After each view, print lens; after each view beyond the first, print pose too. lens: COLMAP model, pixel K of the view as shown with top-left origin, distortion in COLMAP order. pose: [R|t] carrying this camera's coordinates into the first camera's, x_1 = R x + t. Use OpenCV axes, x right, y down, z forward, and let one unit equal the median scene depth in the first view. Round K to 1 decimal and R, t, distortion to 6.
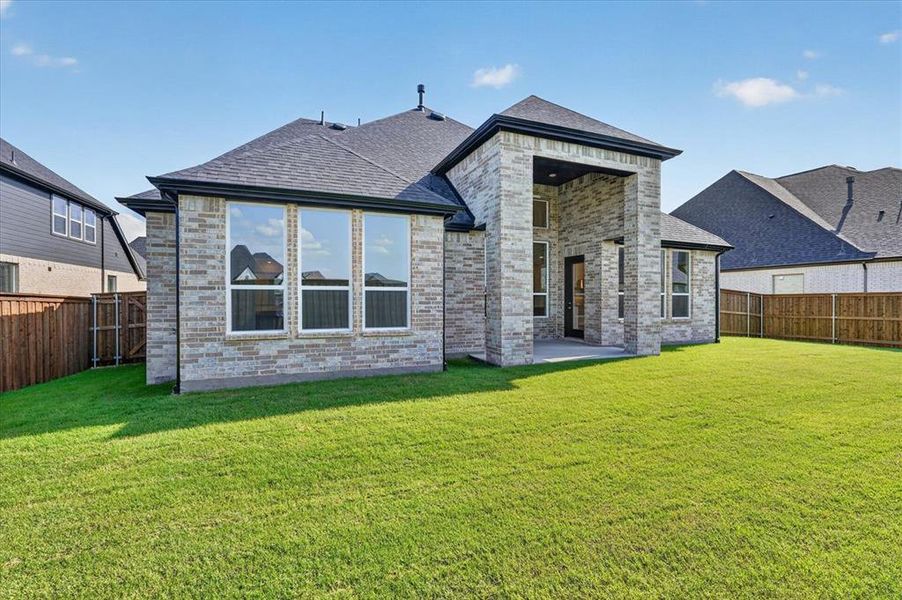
lens RADIAL K [[402.4, 0, 454.6], [0, 402.4, 302.8], [0, 0, 1]] dist [-0.006374, 0.004299]
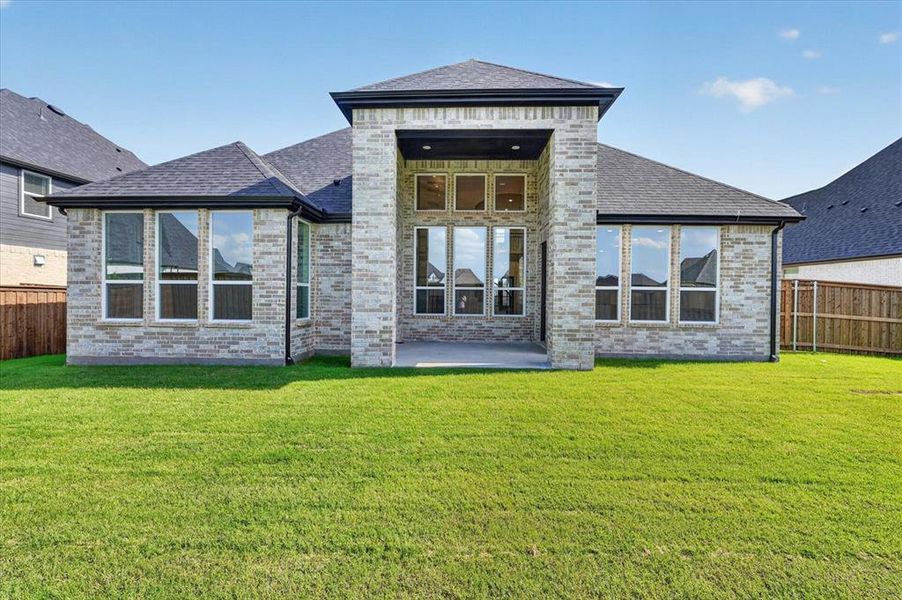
lens RADIAL K [[402.4, 0, 445.1], [0, 402.4, 299.7], [0, 0, 1]] dist [-0.006374, 0.004299]
pose [[0.908067, 0.010529, -0.418693, 0.683737], [-0.010799, 0.999940, 0.001724, 0.001741], [0.418686, 0.002956, 0.908126, 0.255793]]
